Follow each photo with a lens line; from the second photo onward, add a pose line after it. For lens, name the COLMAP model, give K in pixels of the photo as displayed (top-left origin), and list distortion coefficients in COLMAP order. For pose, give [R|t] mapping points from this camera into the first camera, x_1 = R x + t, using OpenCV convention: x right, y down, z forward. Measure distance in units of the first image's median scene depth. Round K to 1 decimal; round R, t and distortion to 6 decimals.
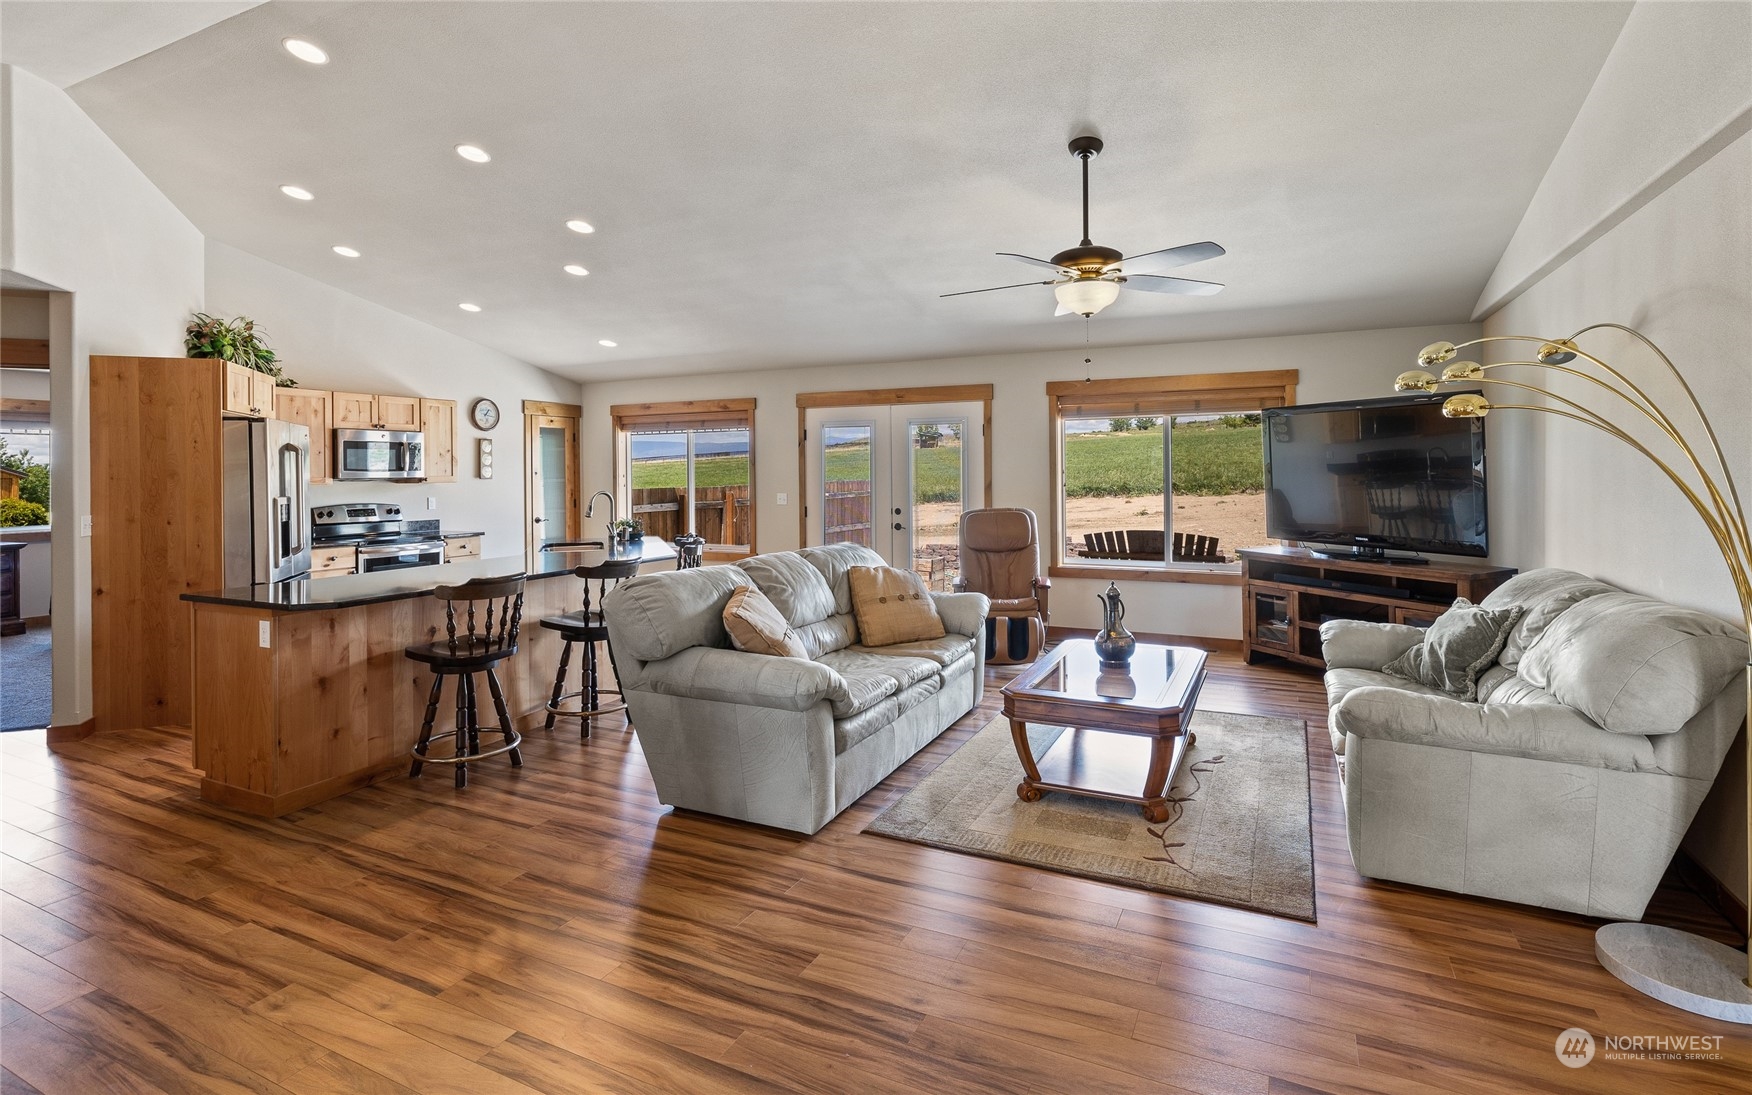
lens RADIAL K [[839.7, 0, 885.6], [0, 839.7, 472.1], [0, 0, 1]] dist [-0.014018, 0.005028]
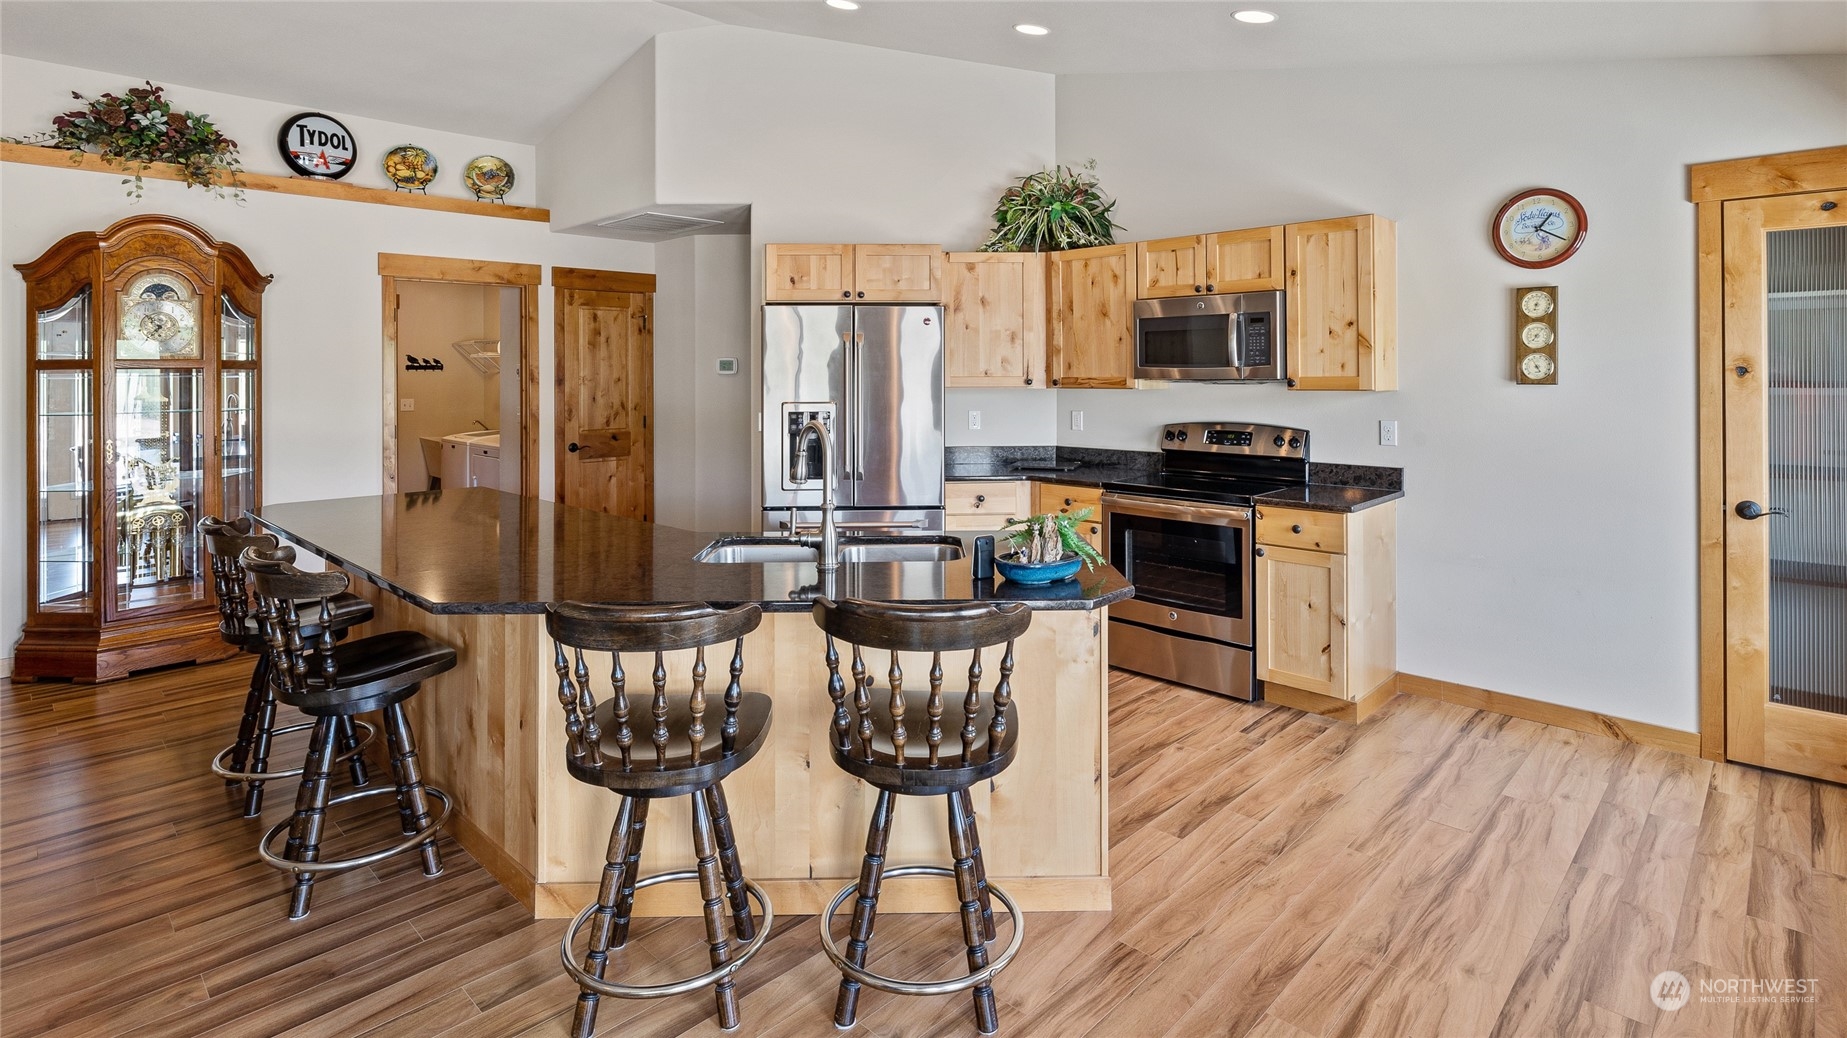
lens RADIAL K [[918.4, 0, 940.0], [0, 918.4, 372.5], [0, 0, 1]] dist [0.017357, 0.000252]
pose [[-0.297924, 0.008200, -0.954554, 0.064240], [0.005670, 0.999961, 0.006820, -0.003989], [0.954573, -0.003381, -0.297959, 1.402323]]
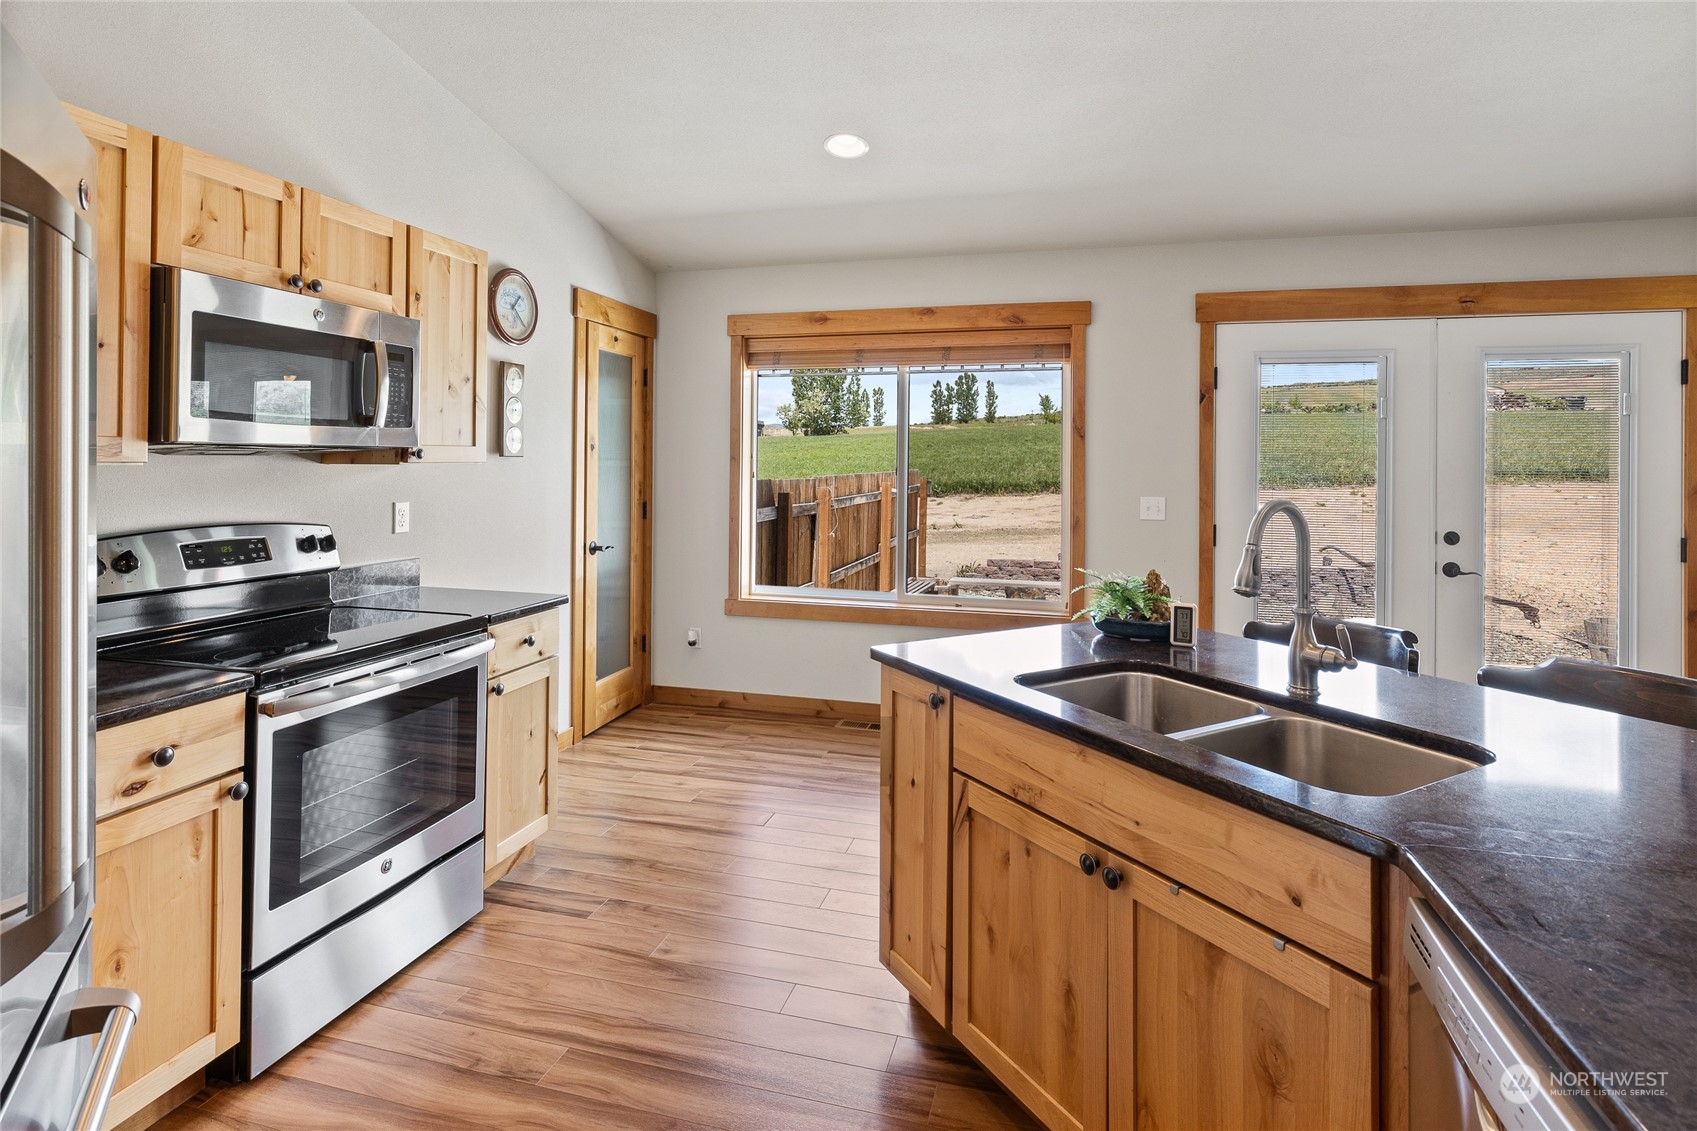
lens RADIAL K [[855.9, 0, 847.7], [0, 855.9, 454.7], [0, 0, 1]] dist [-0.007346, 0.003254]
pose [[0.983533, 0.017847, 0.179847, -0.634816], [-0.016145, 0.999810, -0.010923, 0.014712], [-0.180008, 0.007839, 0.983634, 0.889133]]
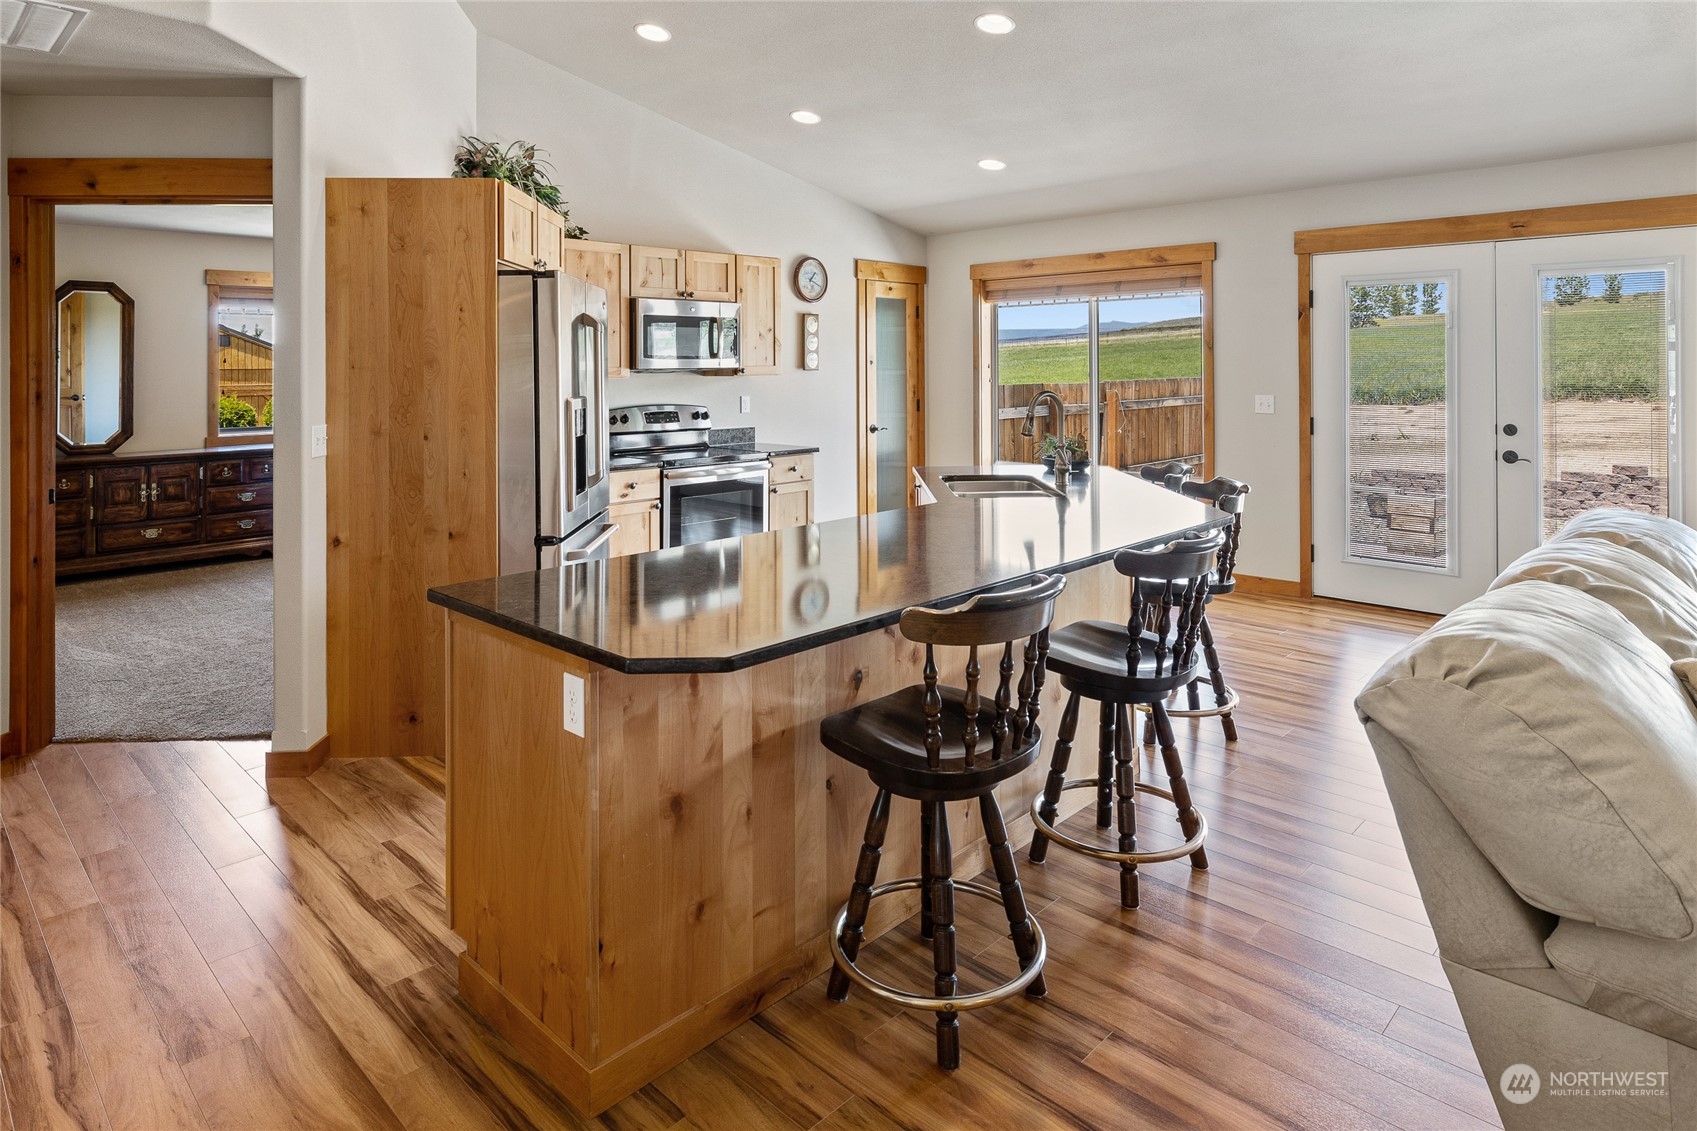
lens RADIAL K [[988.0, 0, 858.8], [0, 988.0, 356.1], [0, 0, 1]] dist [0.001865, -0.001904]
pose [[0.949417, -0.001266, -0.314017, -0.291491], [-0.001221, 0.999969, -0.007725, 0.004181], [0.314017, 0.007718, 0.949386, 0.364560]]
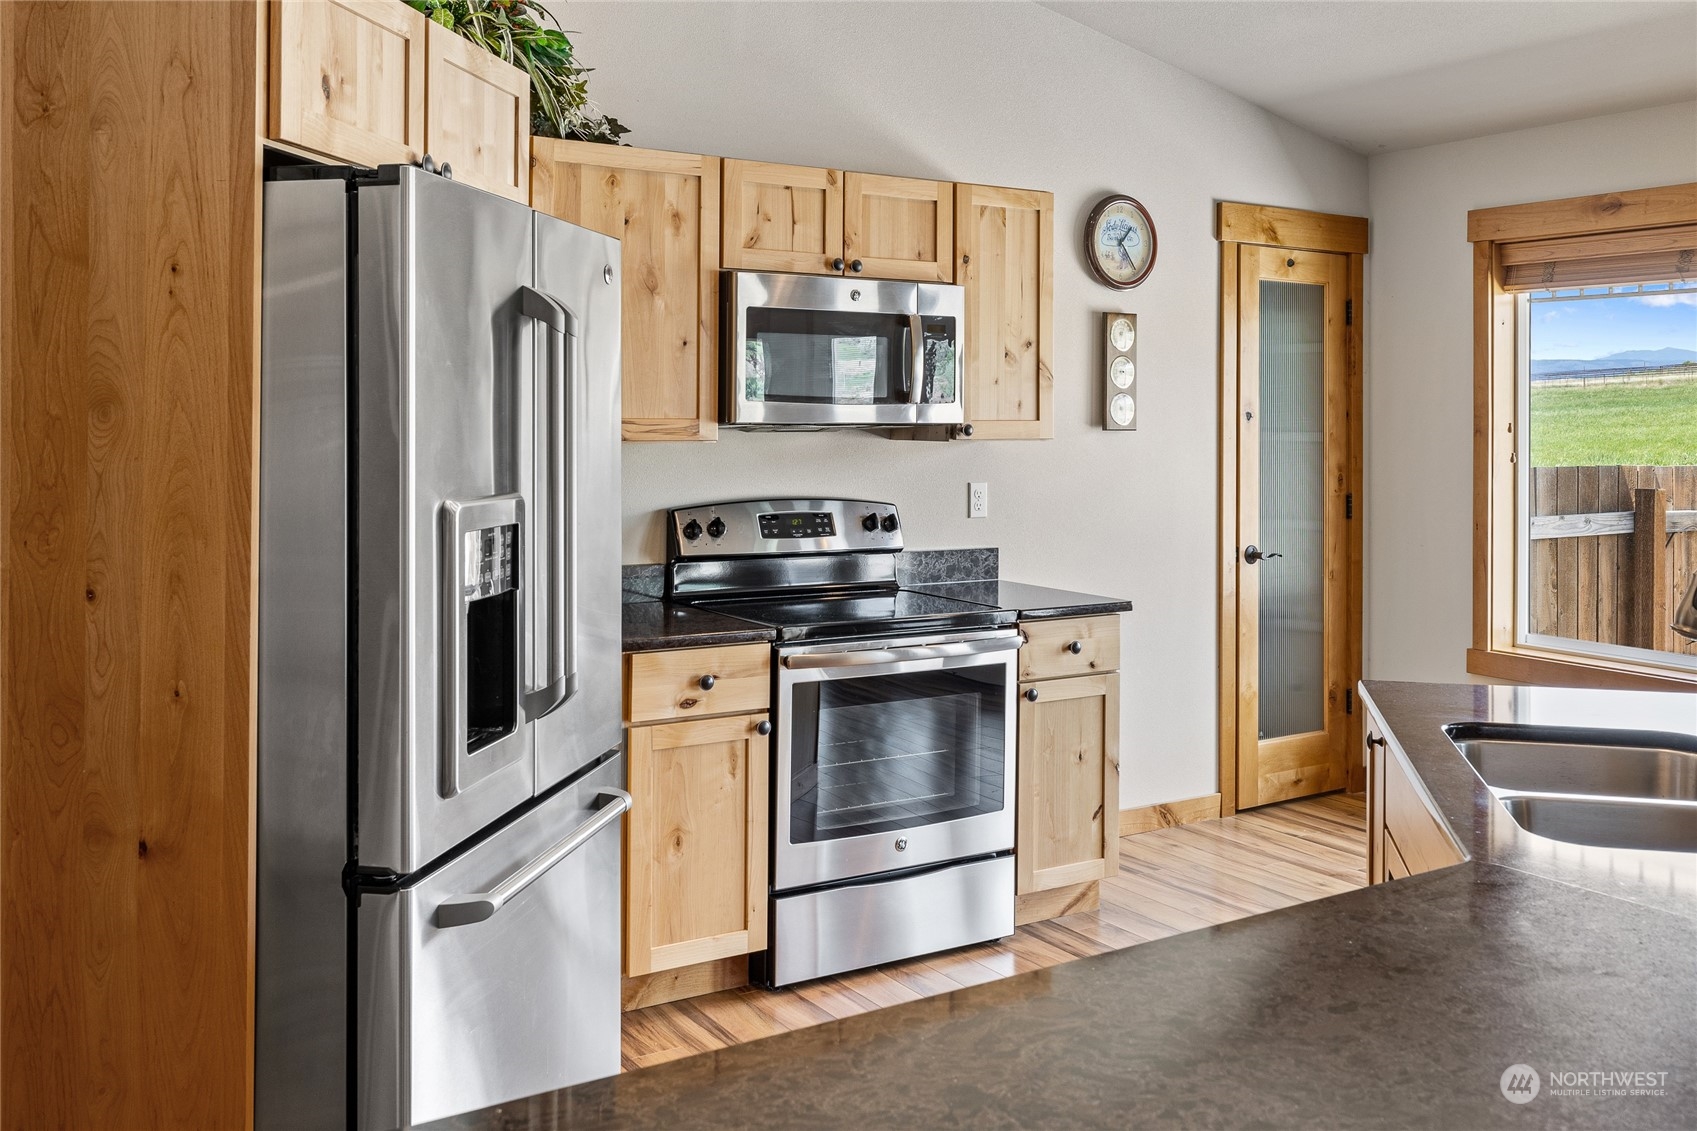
lens RADIAL K [[1528.9, 0, 857.3], [0, 1528.9, 400.1], [0, 0, 1]] dist [0.000138, 0.006117]
pose [[0.851139, 0.009621, -0.524853, -0.398593], [-0.015073, 0.999868, -0.006114, 0.001944], [0.524724, 0.013115, 0.851171, 0.684986]]
